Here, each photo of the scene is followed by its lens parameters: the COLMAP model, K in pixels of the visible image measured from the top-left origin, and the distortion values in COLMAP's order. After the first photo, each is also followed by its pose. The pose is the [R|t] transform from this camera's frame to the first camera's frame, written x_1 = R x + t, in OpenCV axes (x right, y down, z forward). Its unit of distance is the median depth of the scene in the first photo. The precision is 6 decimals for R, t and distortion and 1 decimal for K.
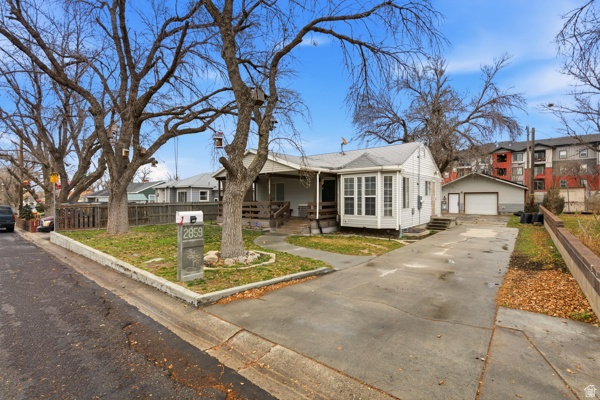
lens RADIAL K [[276.9, 0, 305.1], [0, 276.9, 199.4], [0, 0, 1]] dist [-0.002304, -0.000268]
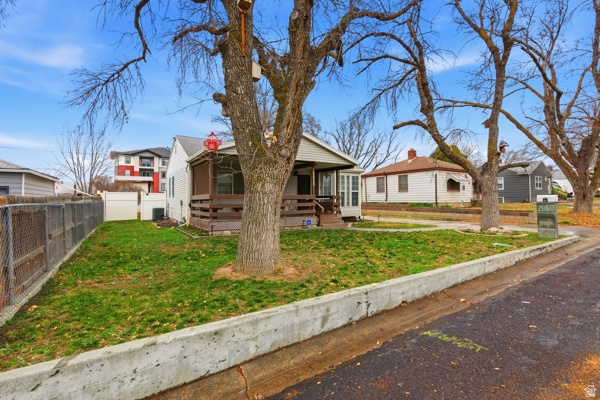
lens RADIAL K [[276.9, 0, 305.1], [0, 276.9, 199.4], [0, 0, 1]] dist [-0.002304, -0.000268]
pose [[0.301765, -0.003091, 0.953377, -1.023629], [0.006270, 0.999980, 0.001258, 0.022651], [-0.953362, 0.005598, 0.301778, 0.804499]]
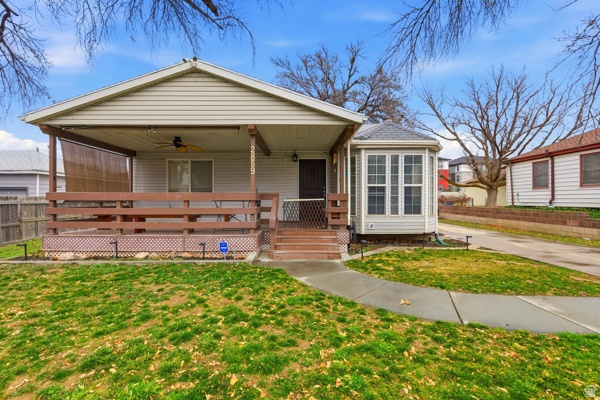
lens RADIAL K [[276.9, 0, 305.1], [0, 276.9, 199.4], [0, 0, 1]] dist [-0.002304, -0.000268]
pose [[0.762633, -0.000300, 0.646832, -0.370675], [0.002381, 0.999994, -0.002343, 0.022695], [-0.646827, 0.003327, 0.762629, 0.641571]]
